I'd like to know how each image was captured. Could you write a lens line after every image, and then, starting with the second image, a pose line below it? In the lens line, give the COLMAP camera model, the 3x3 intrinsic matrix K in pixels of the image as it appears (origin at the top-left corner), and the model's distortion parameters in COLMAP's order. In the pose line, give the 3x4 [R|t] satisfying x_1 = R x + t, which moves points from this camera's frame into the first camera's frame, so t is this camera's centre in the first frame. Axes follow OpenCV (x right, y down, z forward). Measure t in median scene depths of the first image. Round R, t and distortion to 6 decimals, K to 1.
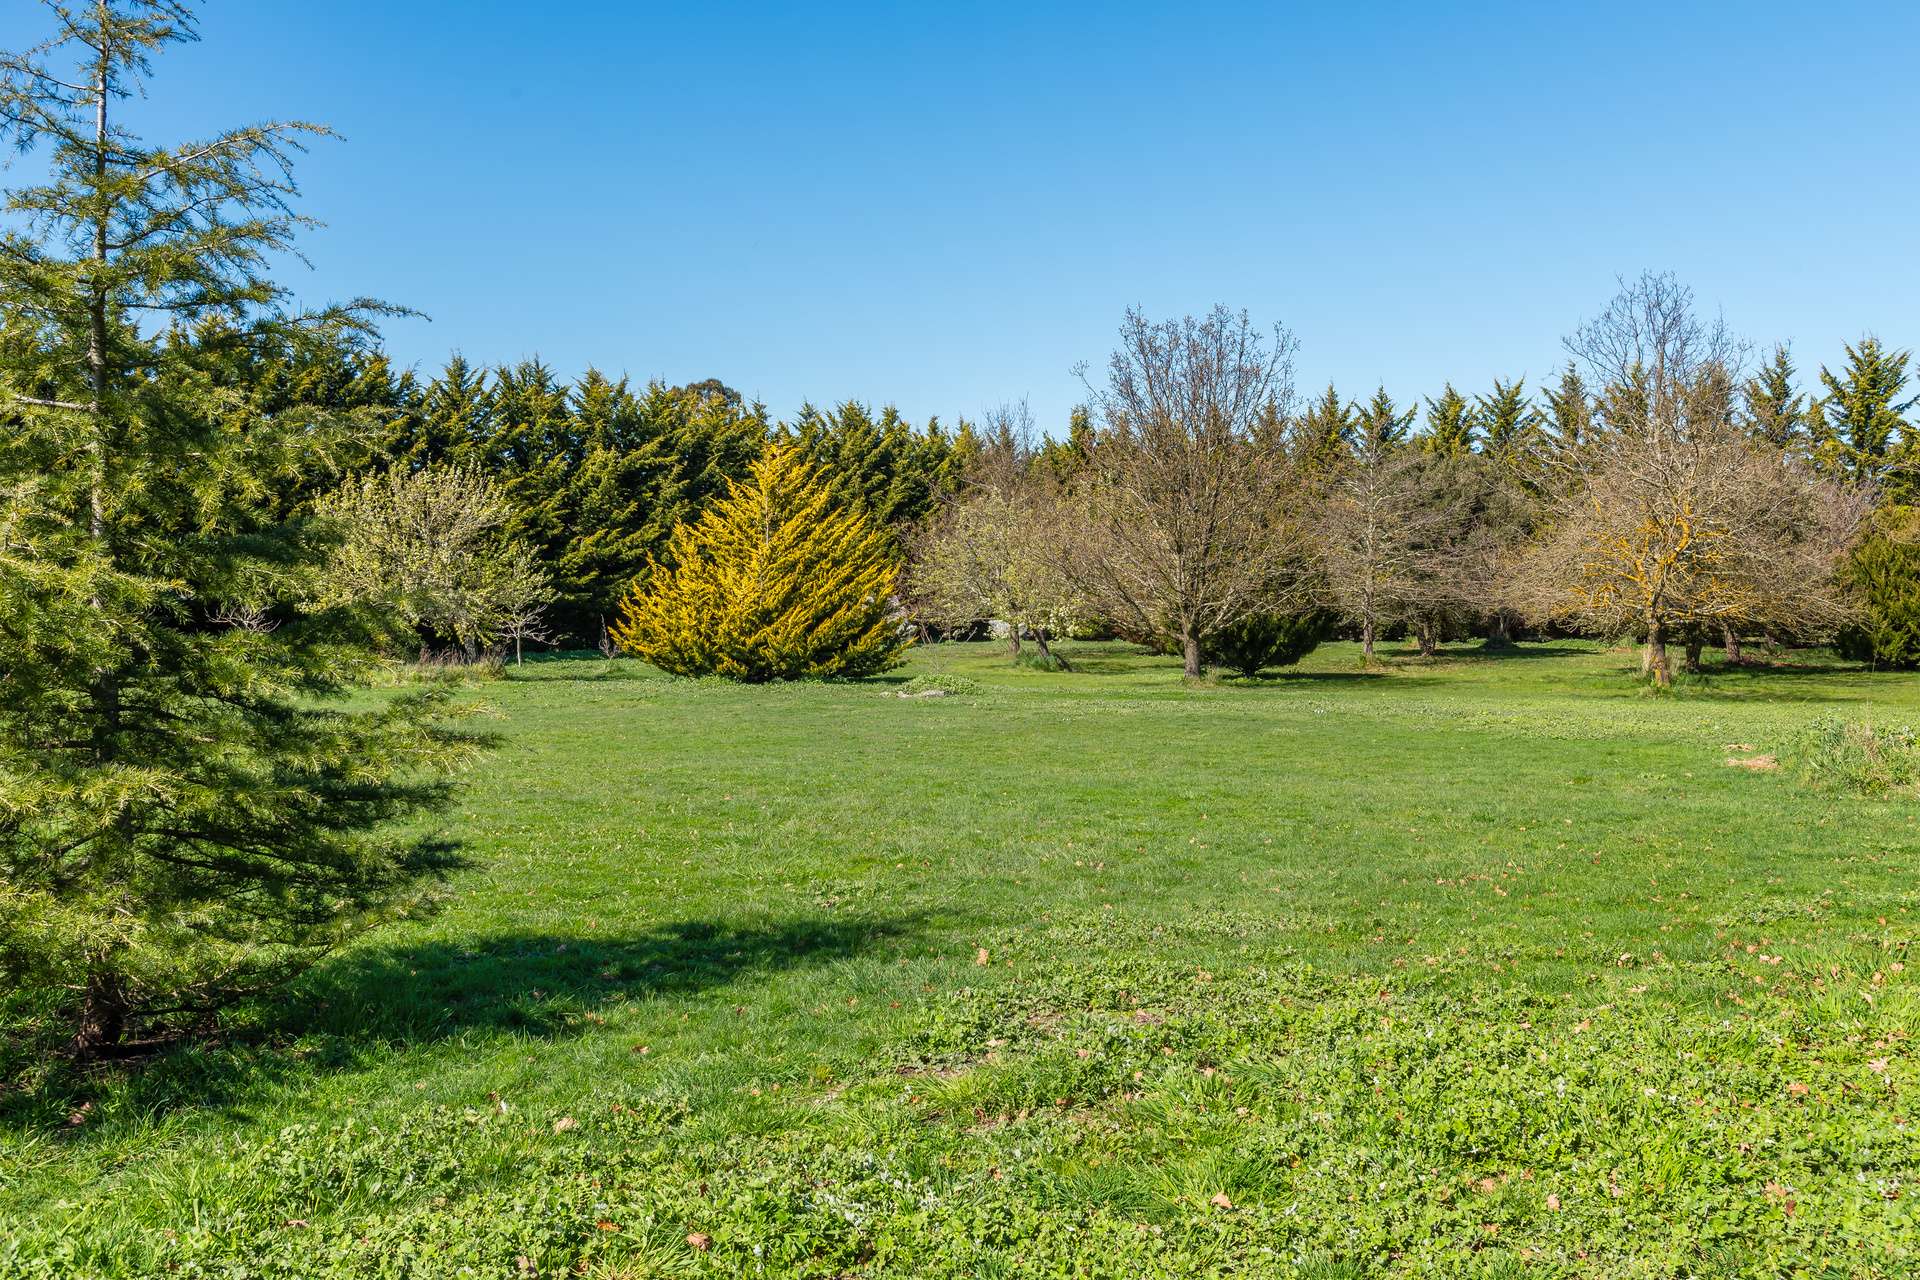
lens RADIAL K [[1735.3, 0, 971.9], [0, 1735.3, 633.8], [0, 0, 1]] dist [-0.013833, 0.008819]
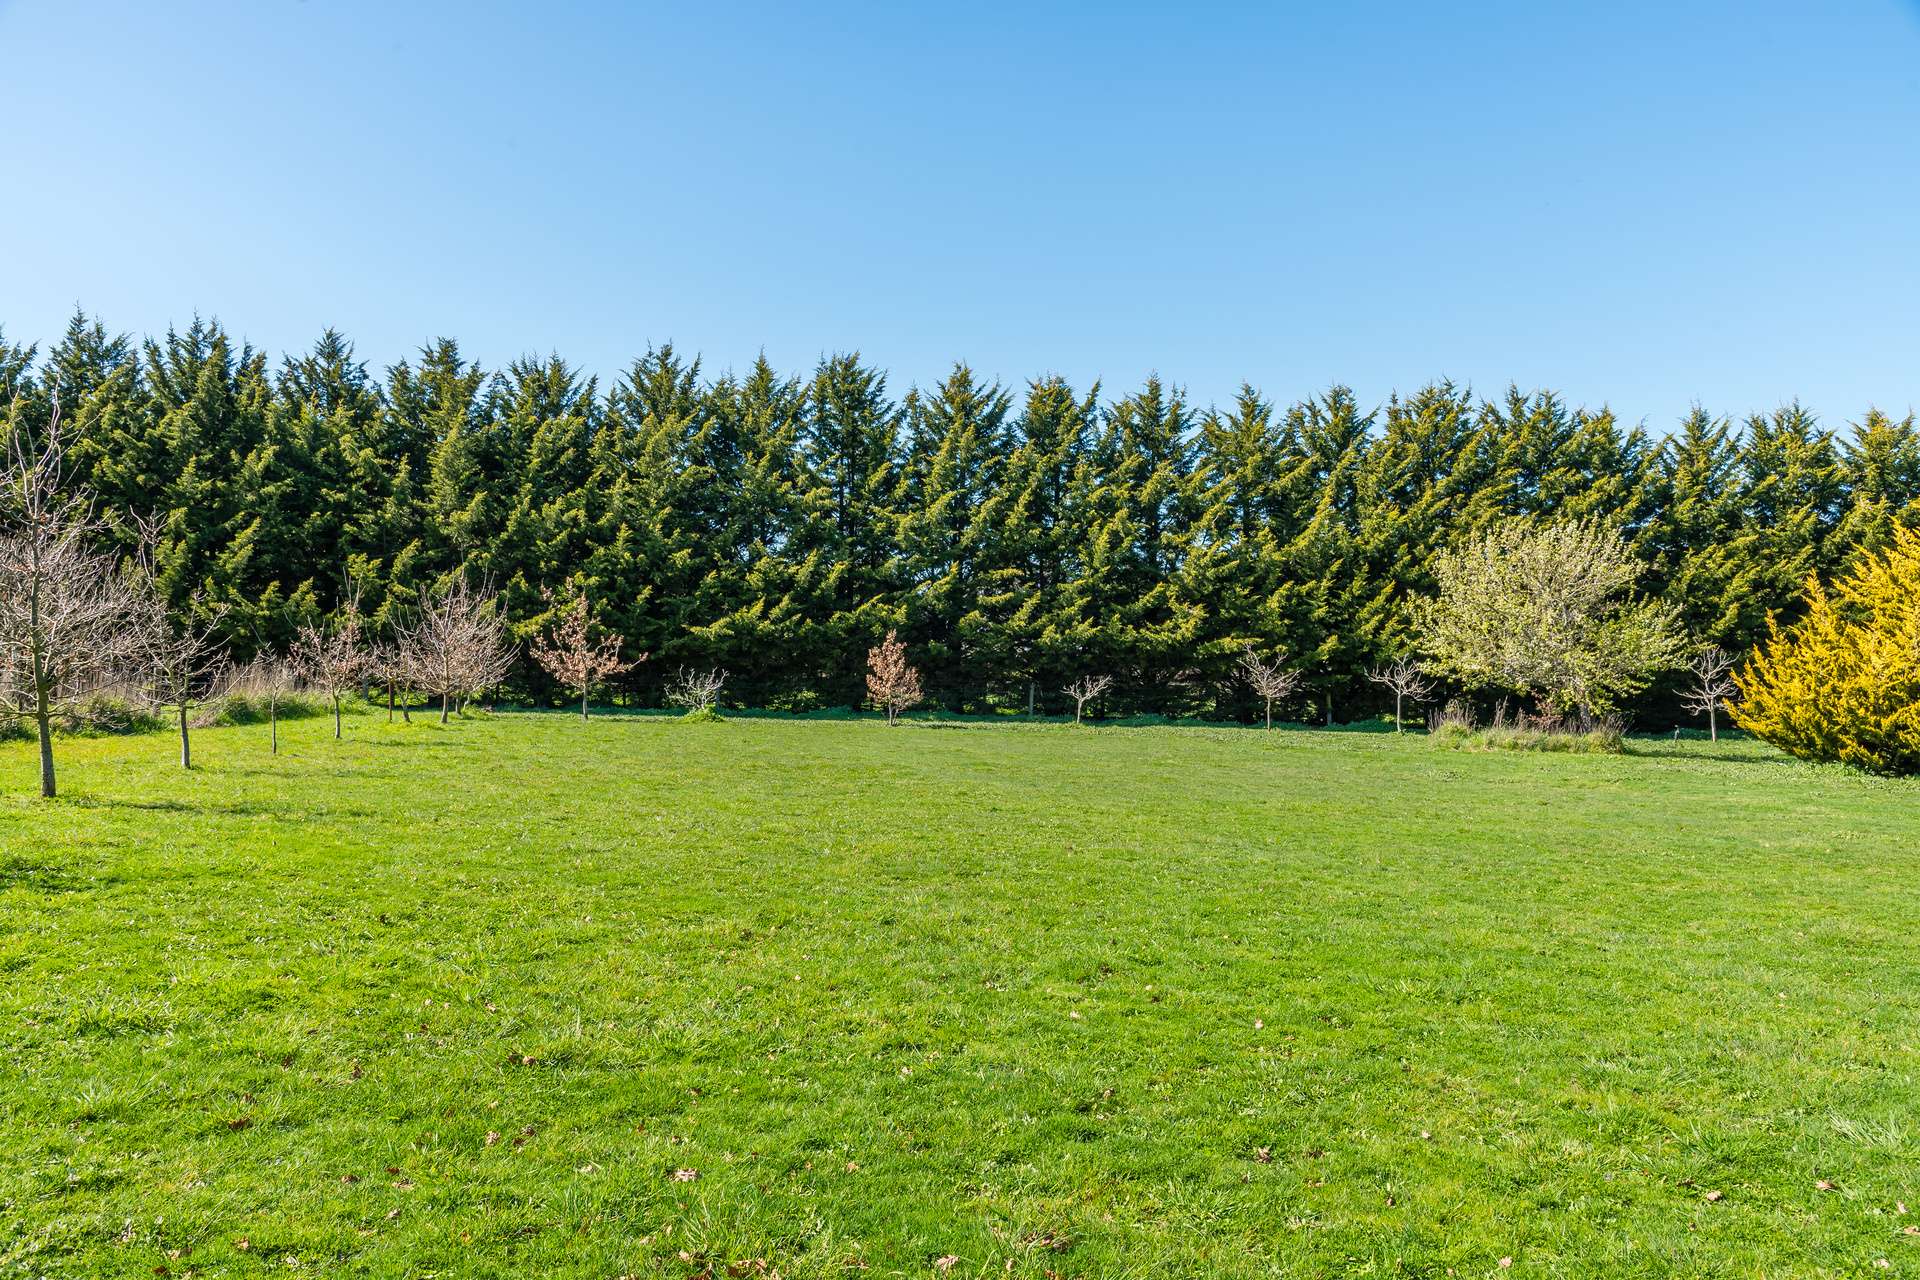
lens RADIAL K [[1641.9, 0, 999.0], [0, 1641.9, 666.3], [0, 0, 1]] dist [0.032074, -0.027978]
pose [[0.683305, 0.021958, -0.729803, 0.130163], [-0.039598, 0.999191, -0.007012, 0.000029], [0.729058, 0.033691, 0.683622, 0.164625]]
